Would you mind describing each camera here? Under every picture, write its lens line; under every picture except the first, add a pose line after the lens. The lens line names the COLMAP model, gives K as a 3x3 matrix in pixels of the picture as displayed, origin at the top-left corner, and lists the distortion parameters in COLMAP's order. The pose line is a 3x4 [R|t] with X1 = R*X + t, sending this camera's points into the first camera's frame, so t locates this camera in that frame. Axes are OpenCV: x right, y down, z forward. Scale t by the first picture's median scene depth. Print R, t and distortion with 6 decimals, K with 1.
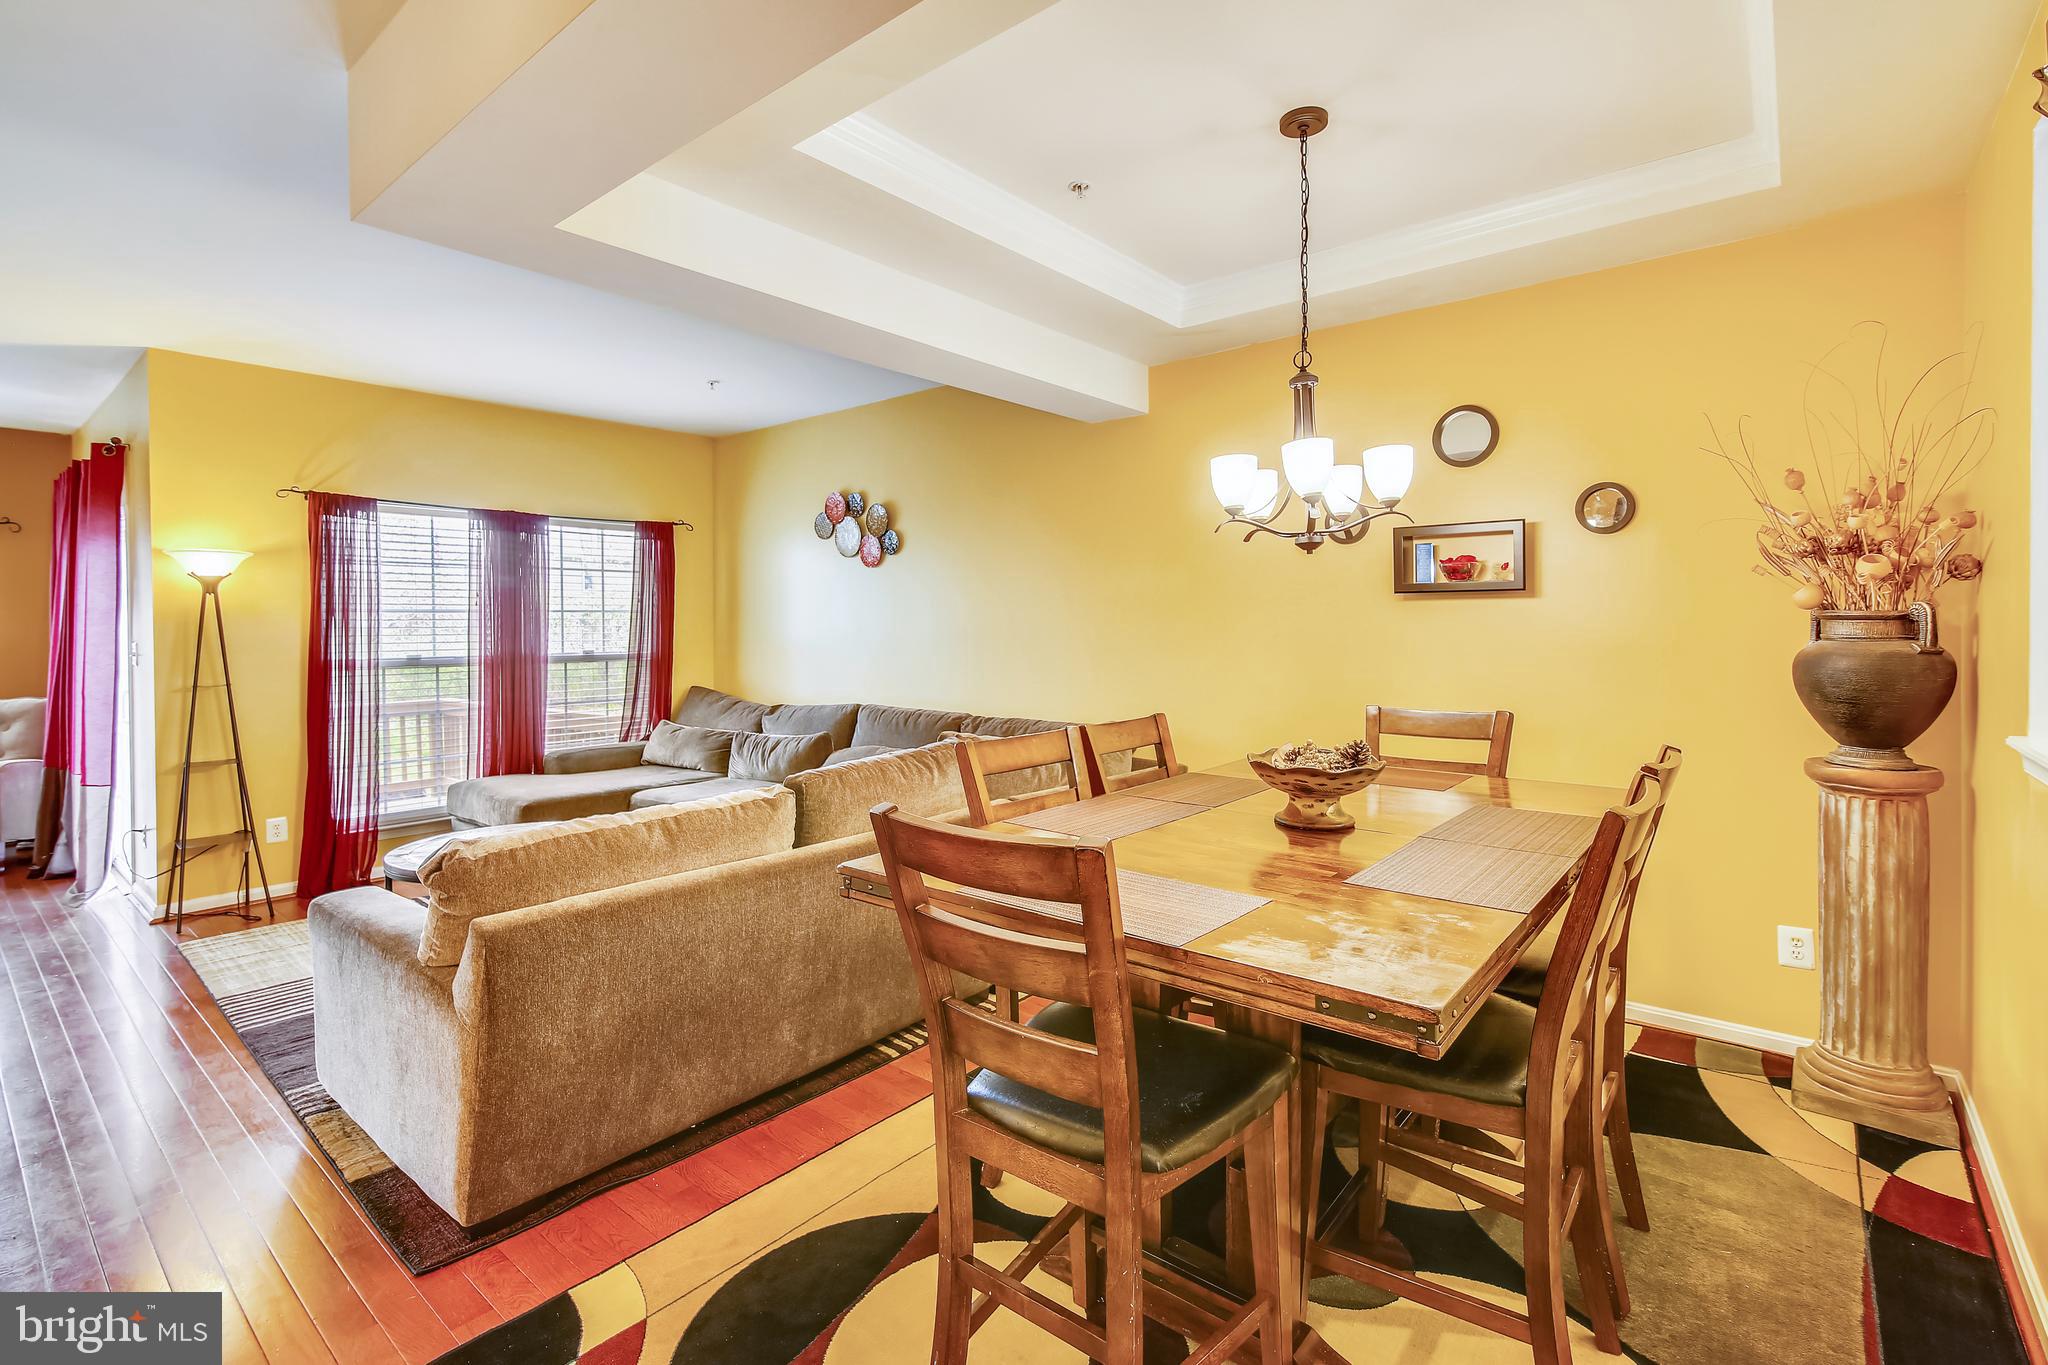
lens RADIAL K [[938.5, 0, 1024.8], [0, 938.5, 628.7], [0, 0, 1]] dist [0.001487, 0.000309]
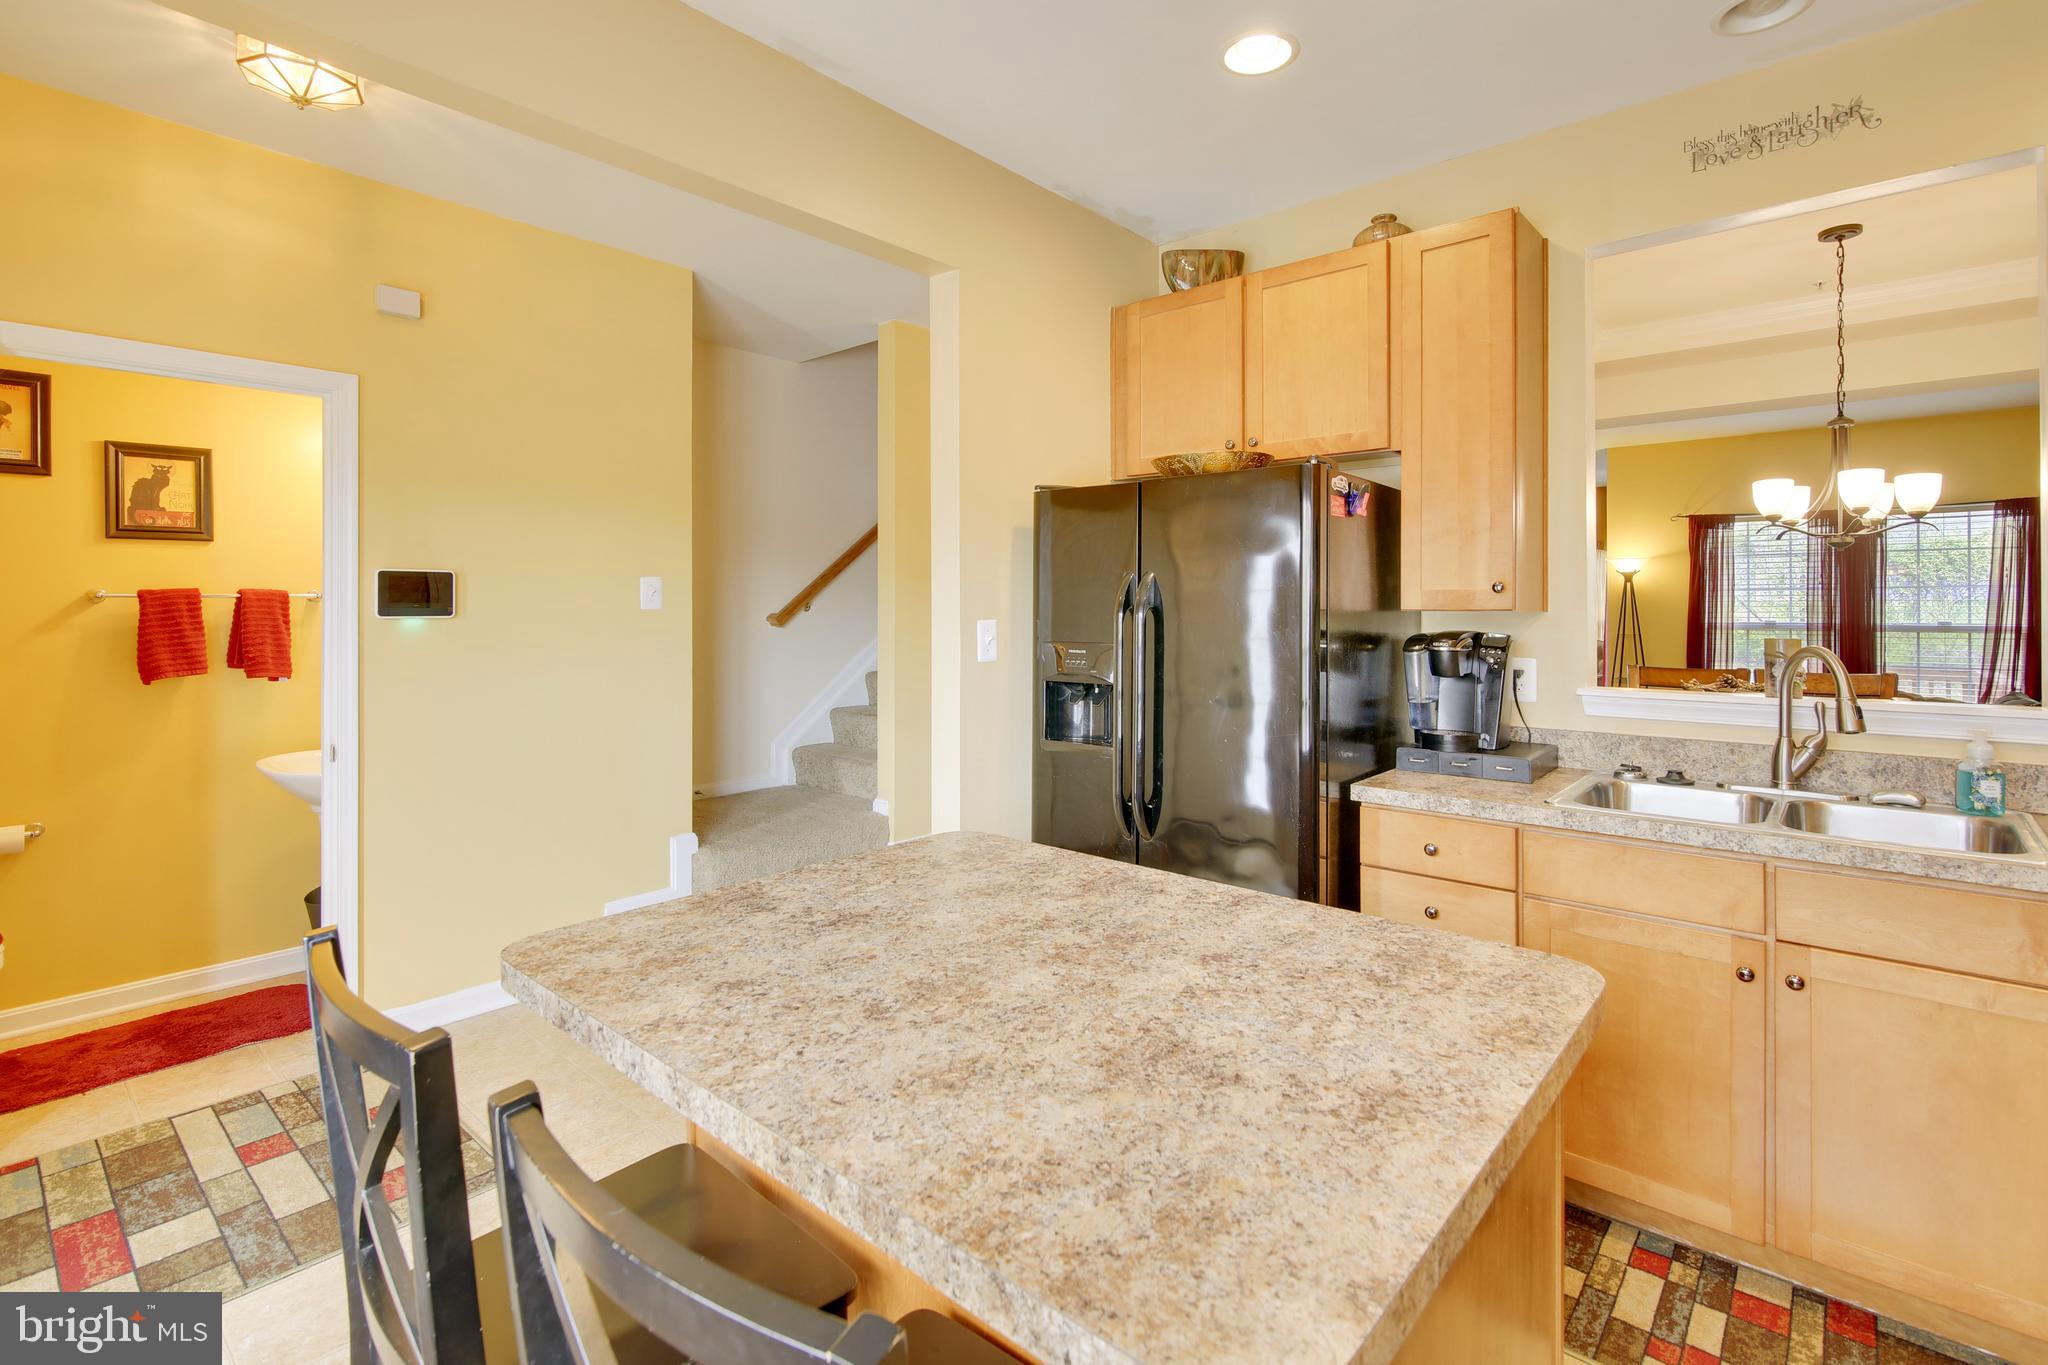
lens RADIAL K [[949.0, 0, 1026.8], [0, 949.0, 569.0], [0, 0, 1]] dist [0.001698, 0.000617]
pose [[-0.039665, -0.029828, -0.998768, 0.892756], [0.002953, 0.999546, -0.029968, -0.011118], [0.999209, -0.004138, -0.039558, -0.051581]]
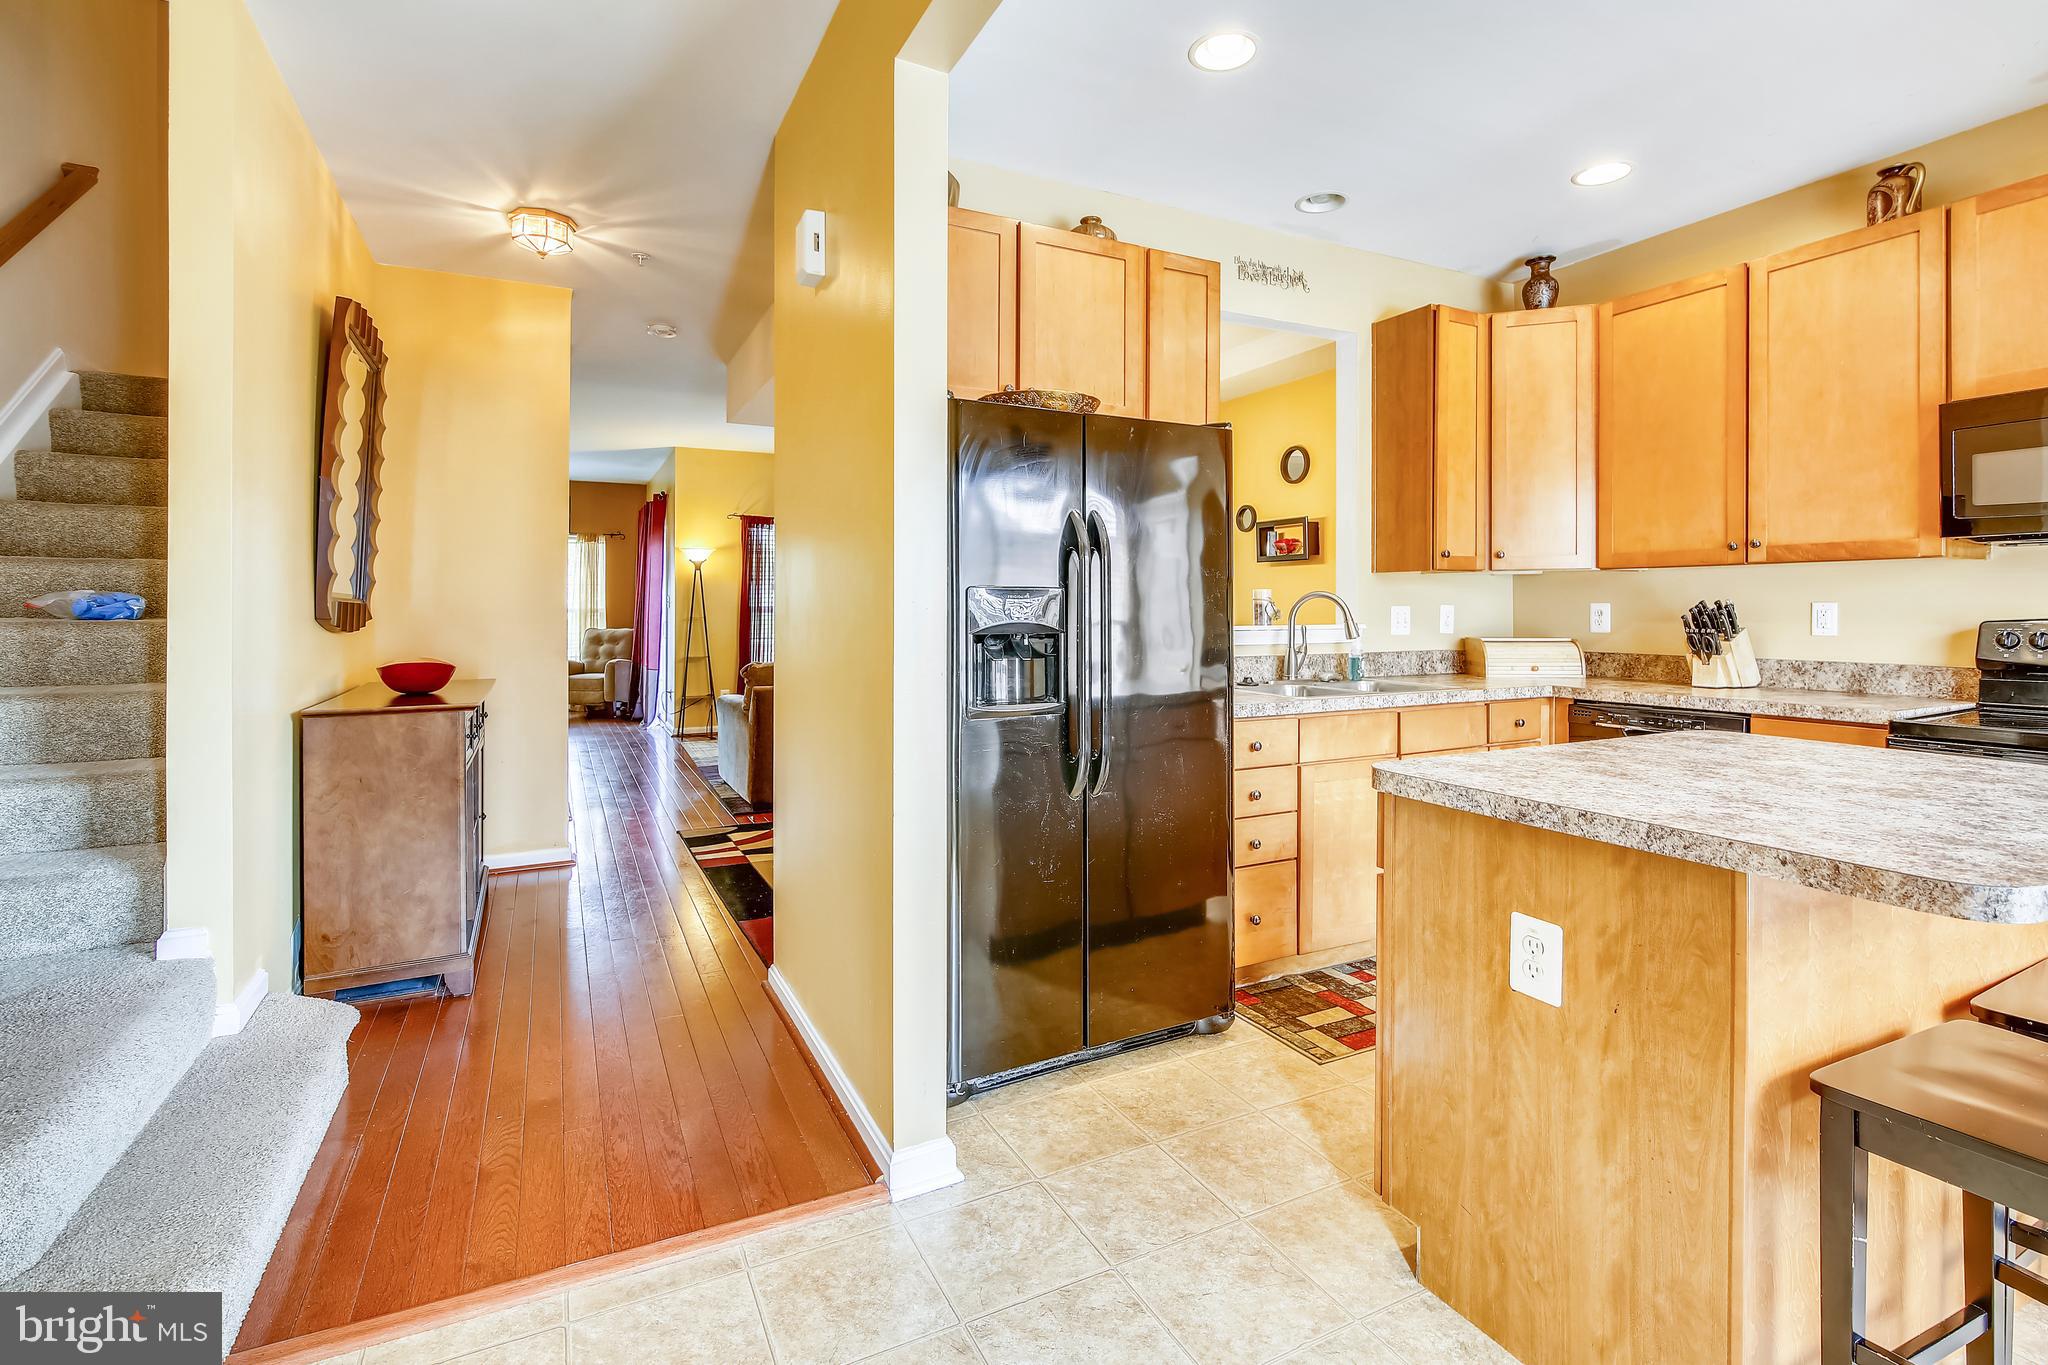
lens RADIAL K [[949.0, 0, 1026.8], [0, 949.0, 569.0], [0, 0, 1]] dist [0.001698, 0.000617]
pose [[0.916095, -0.011776, -0.400788, 0.510037], [-0.002186, 0.999407, -0.034361, 0.024273], [0.400955, 0.032354, 0.915526, -0.492352]]
